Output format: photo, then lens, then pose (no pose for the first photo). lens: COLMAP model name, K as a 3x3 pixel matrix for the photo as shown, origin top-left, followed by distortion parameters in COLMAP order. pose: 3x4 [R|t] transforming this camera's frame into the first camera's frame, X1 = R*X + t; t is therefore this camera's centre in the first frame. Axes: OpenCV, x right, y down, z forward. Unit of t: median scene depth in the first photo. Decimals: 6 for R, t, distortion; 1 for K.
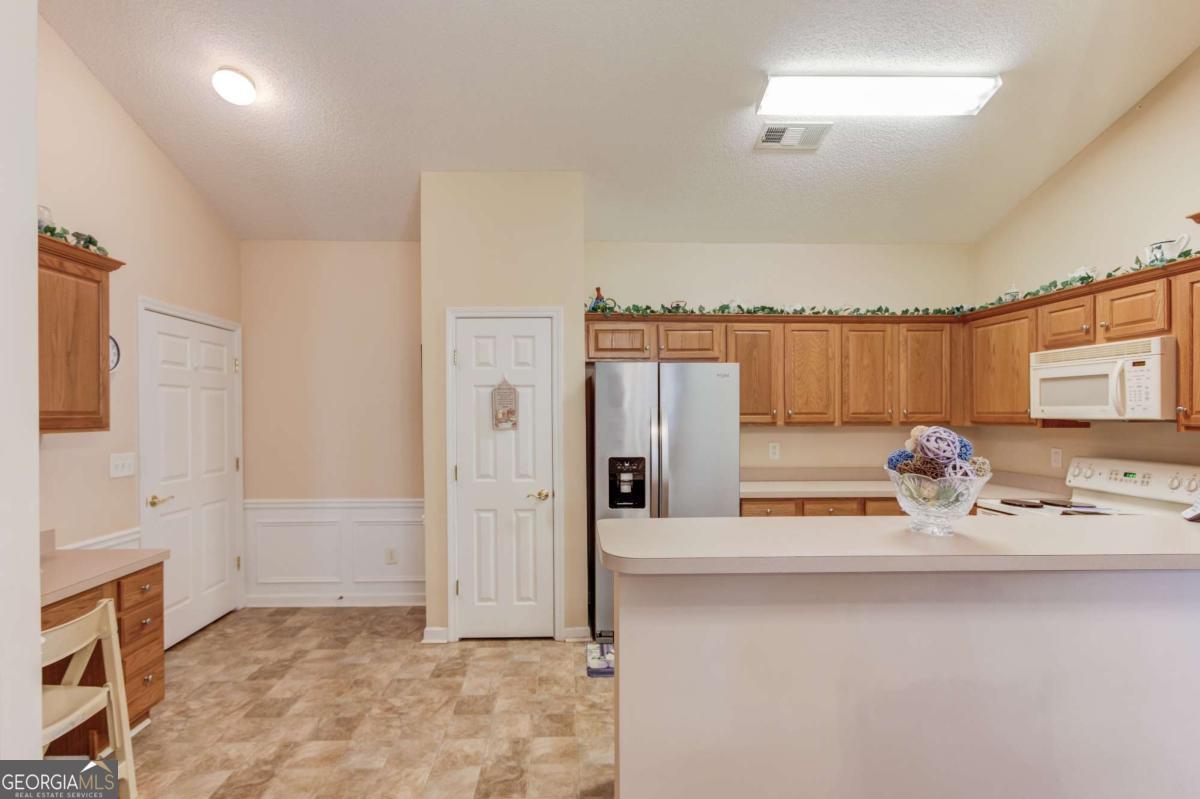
lens RADIAL K [[568.1, 0, 584.8], [0, 568.1, 415.1], [0, 0, 1]] dist [-0.010377, 0.000243]
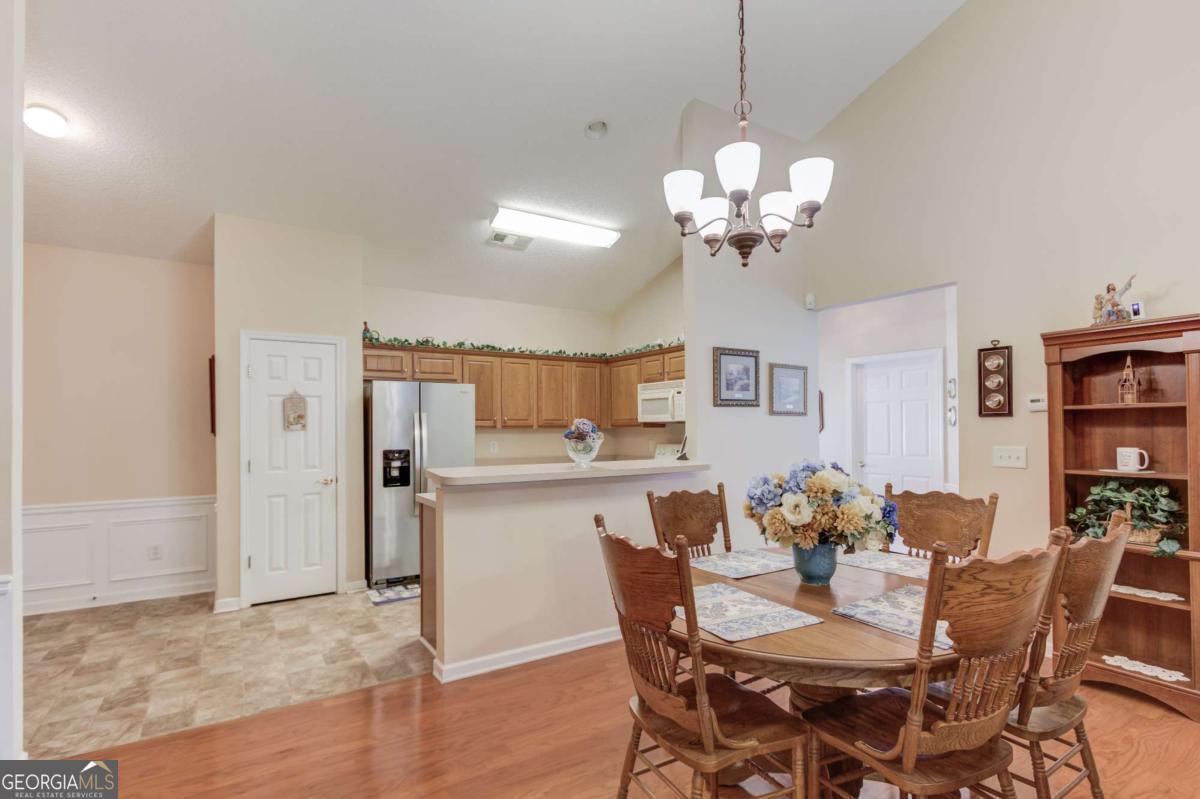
lens RADIAL K [[568.1, 0, 584.8], [0, 568.1, 415.1], [0, 0, 1]] dist [-0.010377, 0.000243]
pose [[0.866152, 0.008726, 0.499705, -0.211899], [0.005507, 0.999620, -0.027001, 0.028658], [-0.499751, 0.026139, 0.865775, -0.404617]]
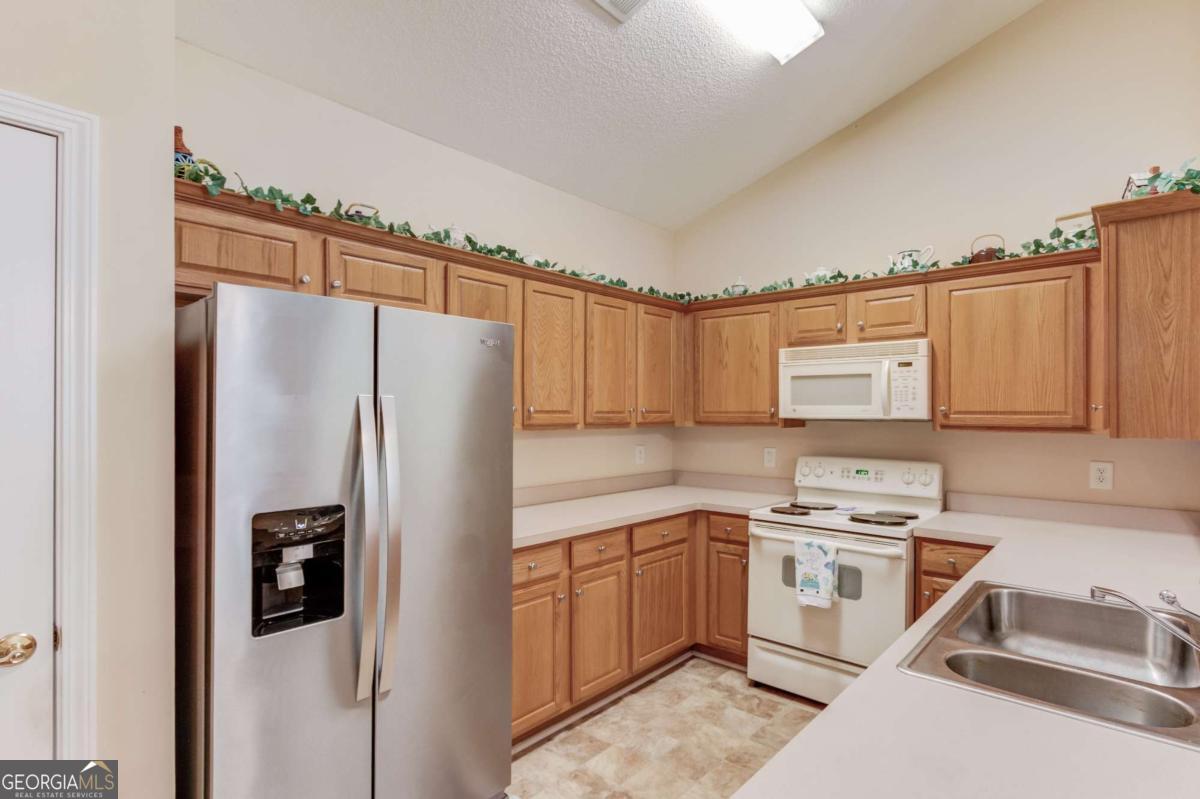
lens RADIAL K [[590.5, 0, 651.7], [0, 590.5, 406.1], [0, 0, 1]] dist [-0.002591, -0.000097]
pose [[0.653446, 0.012006, 0.756878, -0.091722], [-0.002631, 0.999904, -0.013589, 0.000017], [-0.756968, 0.006889, 0.653415, 0.478372]]
